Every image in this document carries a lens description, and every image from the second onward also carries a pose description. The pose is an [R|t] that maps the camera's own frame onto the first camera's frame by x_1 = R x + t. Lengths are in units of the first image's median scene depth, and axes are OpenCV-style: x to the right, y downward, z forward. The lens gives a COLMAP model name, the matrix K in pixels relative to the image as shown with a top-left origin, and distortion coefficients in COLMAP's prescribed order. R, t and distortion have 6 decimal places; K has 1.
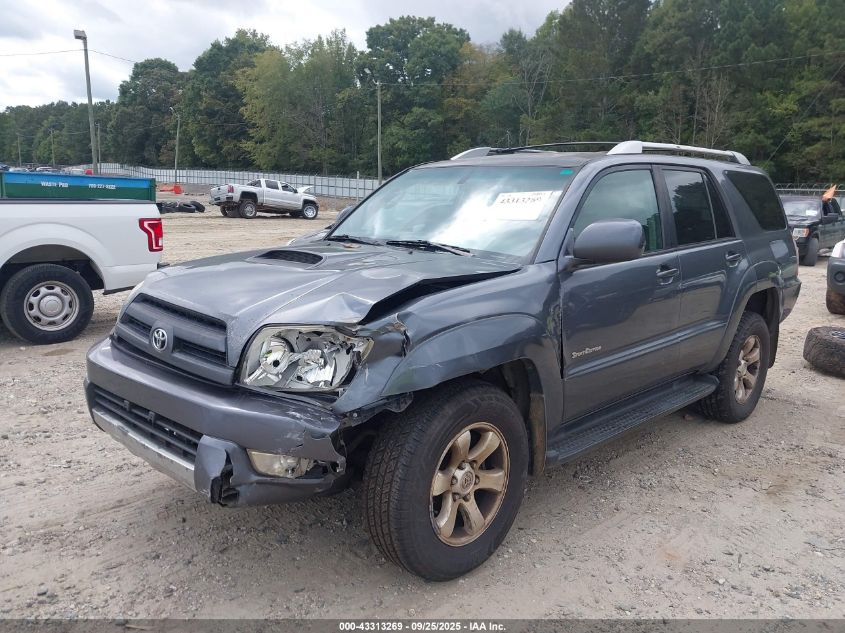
lens RADIAL K [[710.1, 0, 409.3], [0, 710.1, 316.9], [0, 0, 1]] dist [0.003905, -0.009551]
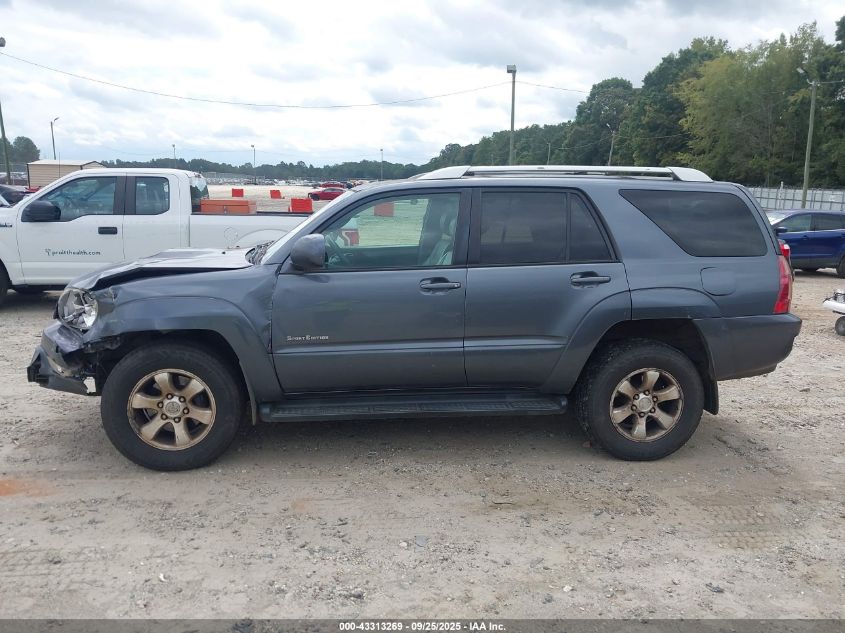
lens RADIAL K [[710.1, 0, 409.3], [0, 710.1, 316.9], [0, 0, 1]] dist [0.003905, -0.009551]
pose [[0.776327, 0.099975, -0.622351, 0.109210], [-0.110316, 0.993653, 0.022013, -0.003413], [0.620602, 0.051566, 0.782428, 0.011735]]
